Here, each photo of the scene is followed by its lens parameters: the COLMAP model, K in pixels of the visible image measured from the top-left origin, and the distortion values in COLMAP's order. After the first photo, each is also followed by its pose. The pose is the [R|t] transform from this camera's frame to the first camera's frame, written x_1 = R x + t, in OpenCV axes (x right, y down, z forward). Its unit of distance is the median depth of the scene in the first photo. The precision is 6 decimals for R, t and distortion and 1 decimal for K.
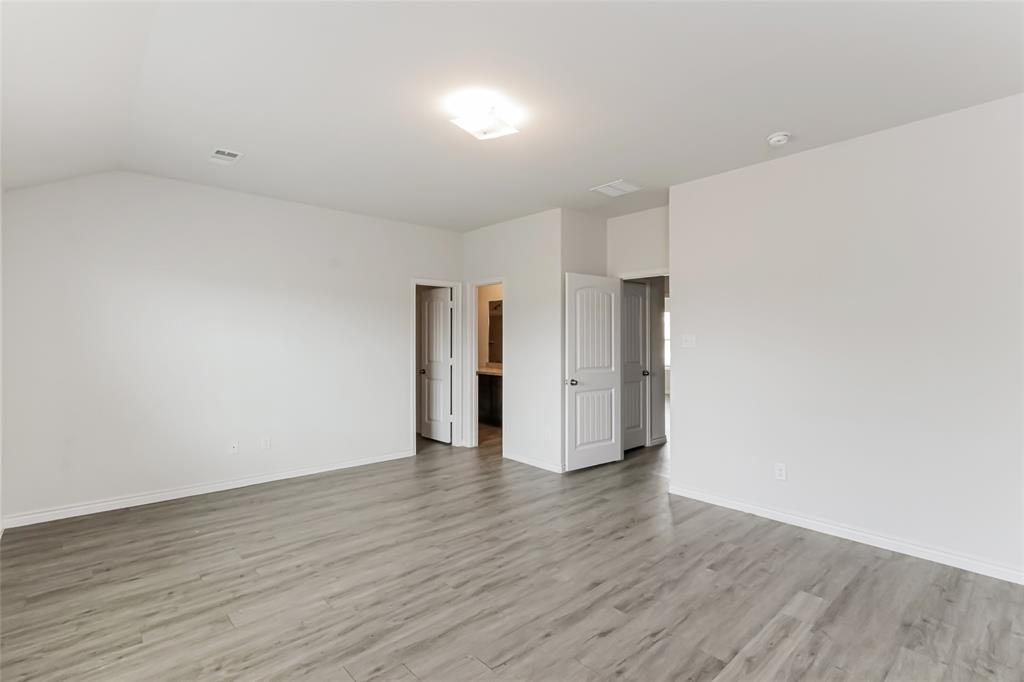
lens RADIAL K [[471.4, 0, 500.3], [0, 471.4, 349.3], [0, 0, 1]] dist [0.009396, 0.000869]
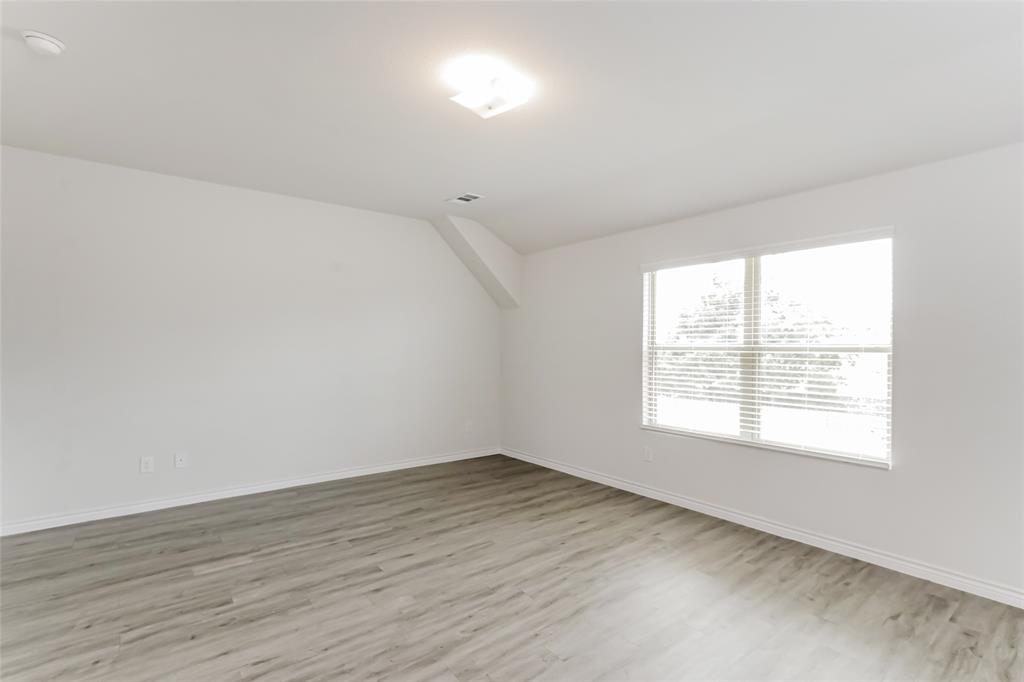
lens RADIAL K [[471.4, 0, 500.3], [0, 471.4, 349.3], [0, 0, 1]] dist [0.009396, 0.000869]
pose [[-0.996922, -0.003536, 0.078316, -0.125969], [-0.001223, 0.999562, 0.029557, -0.028507], [-0.078387, 0.029371, -0.996490, 1.949131]]
